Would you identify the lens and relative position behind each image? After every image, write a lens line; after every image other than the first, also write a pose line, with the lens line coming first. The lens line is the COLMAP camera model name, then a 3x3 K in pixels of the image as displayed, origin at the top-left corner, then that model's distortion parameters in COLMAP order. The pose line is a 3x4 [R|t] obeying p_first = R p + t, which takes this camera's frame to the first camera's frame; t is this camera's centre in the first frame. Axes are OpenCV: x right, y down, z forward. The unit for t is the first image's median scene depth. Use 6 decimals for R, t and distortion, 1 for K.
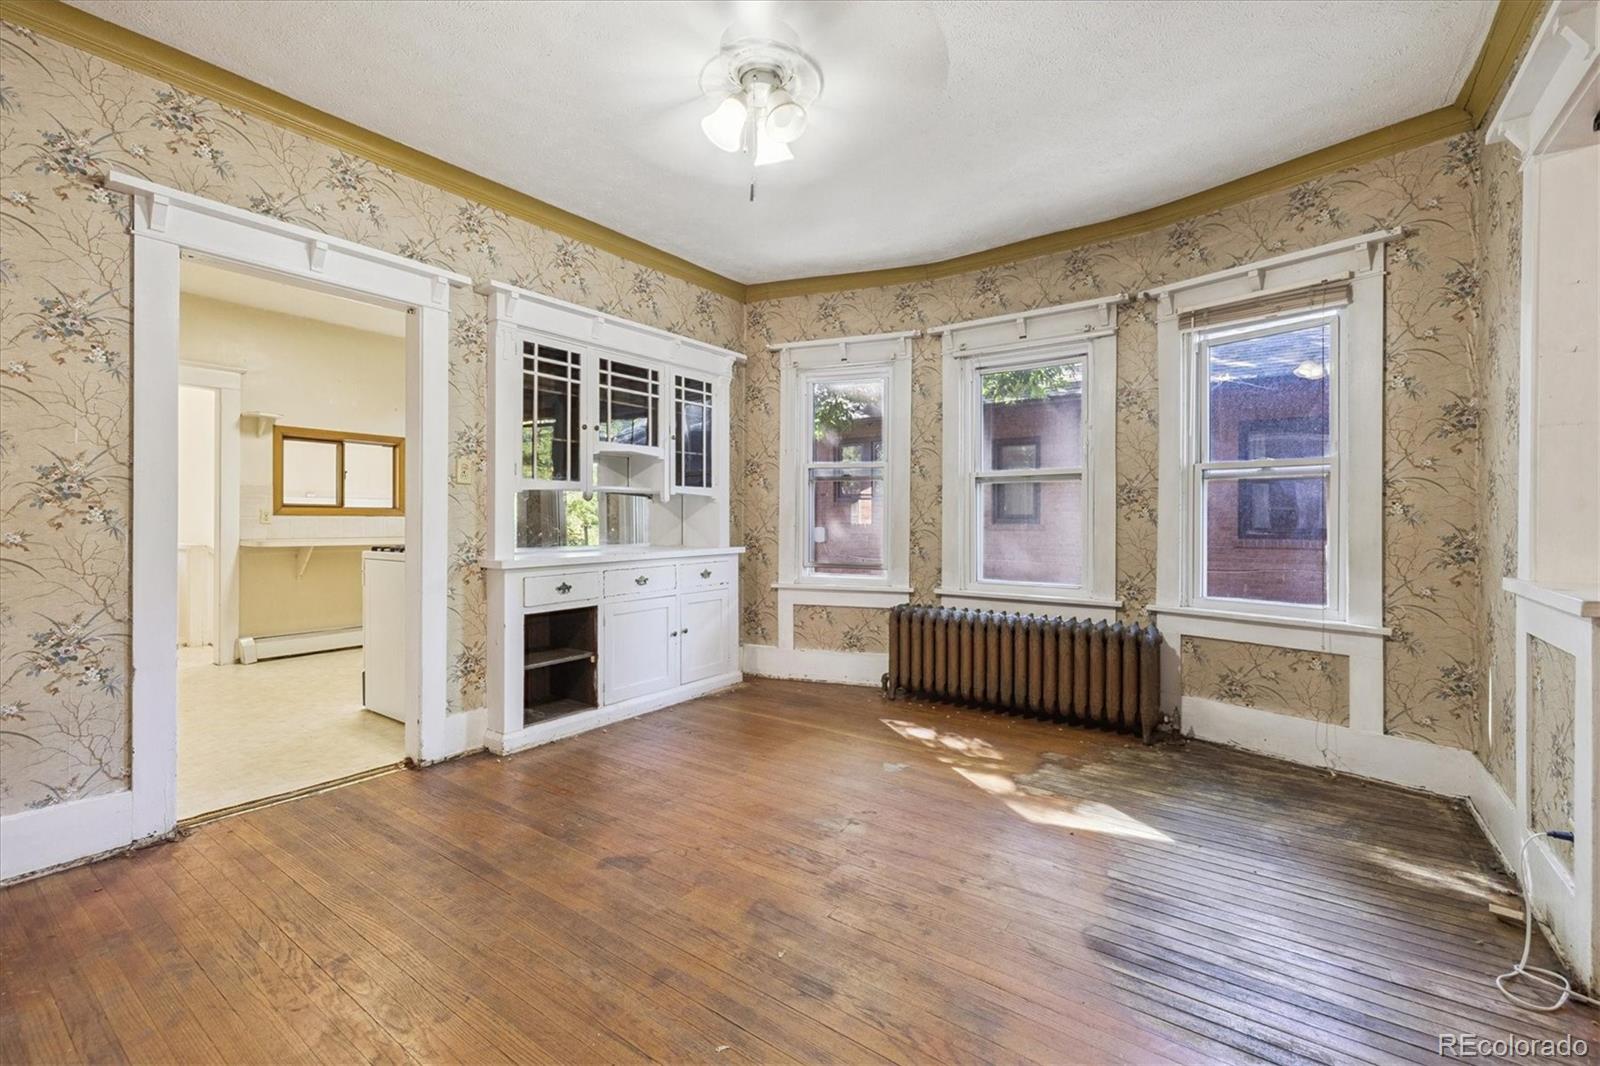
lens RADIAL K [[684.1, 0, 797.3], [0, 684.1, 531.8], [0, 0, 1]] dist [0.002182, 0.001798]
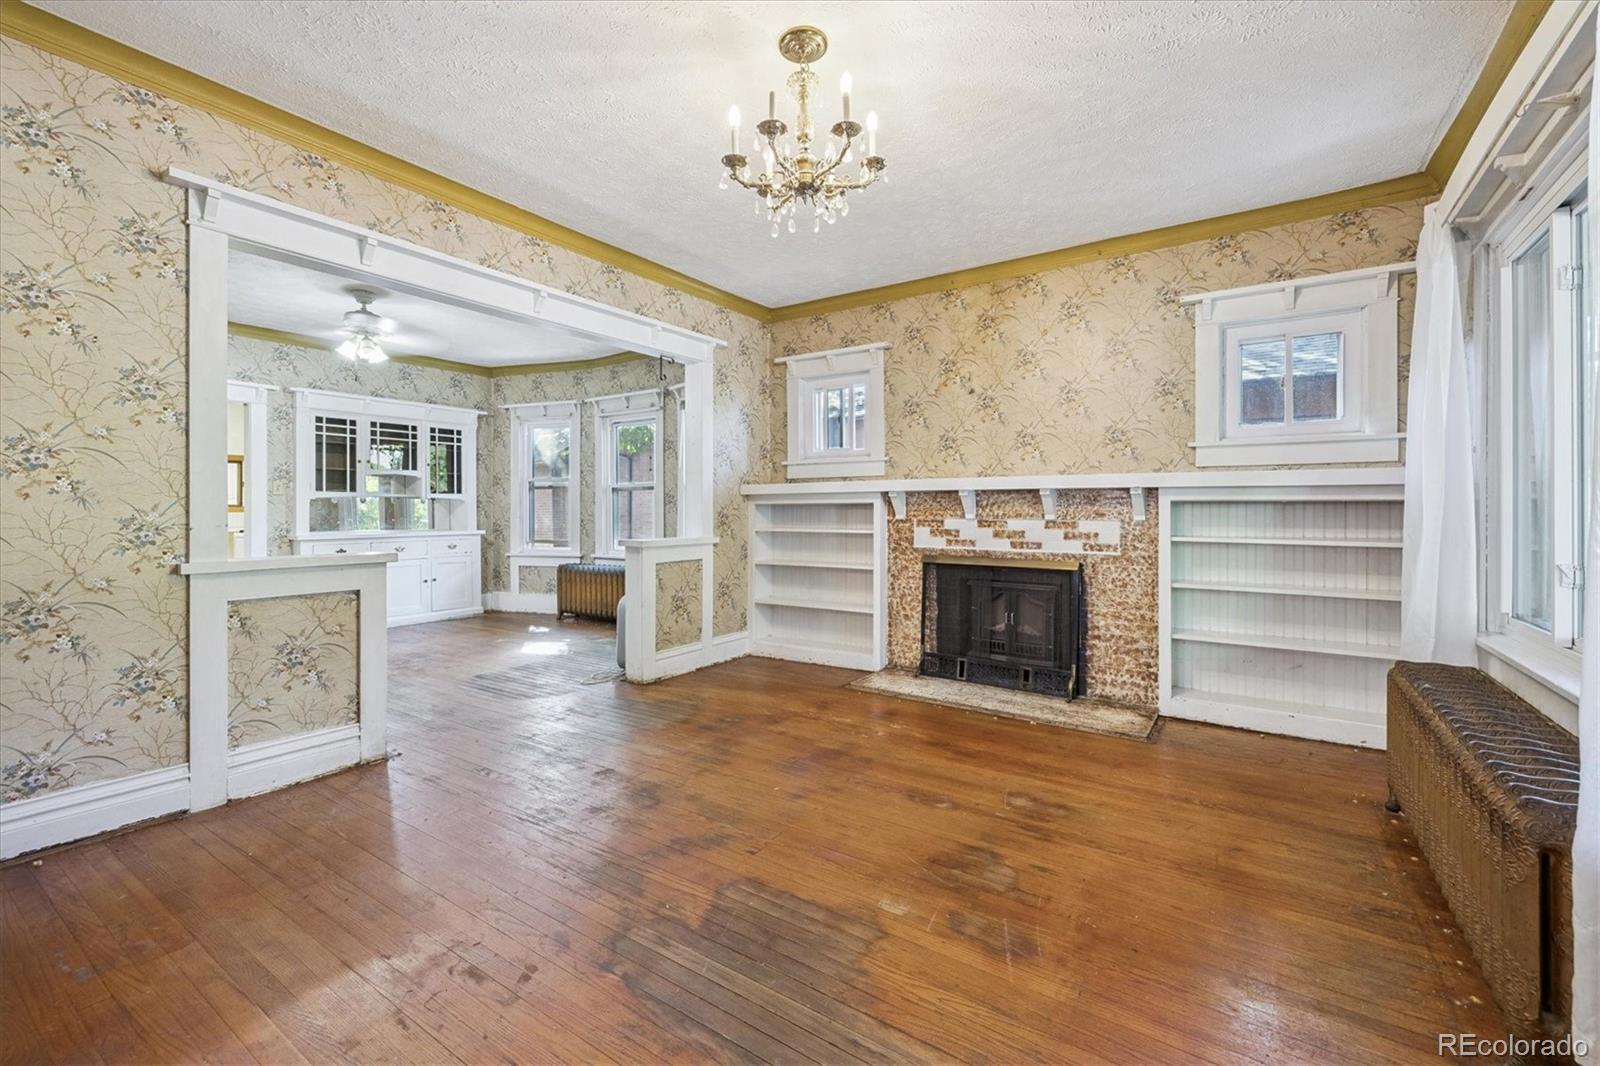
lens RADIAL K [[684.1, 0, 799.1], [0, 684.1, 531.9], [0, 0, 1]] dist [0.002182, 0.001798]
pose [[0.999629, 0.013556, 0.023634, 0.089180], [-0.014257, 0.999455, 0.029766, -0.004549], [-0.023218, -0.030092, 0.999277, -0.090608]]
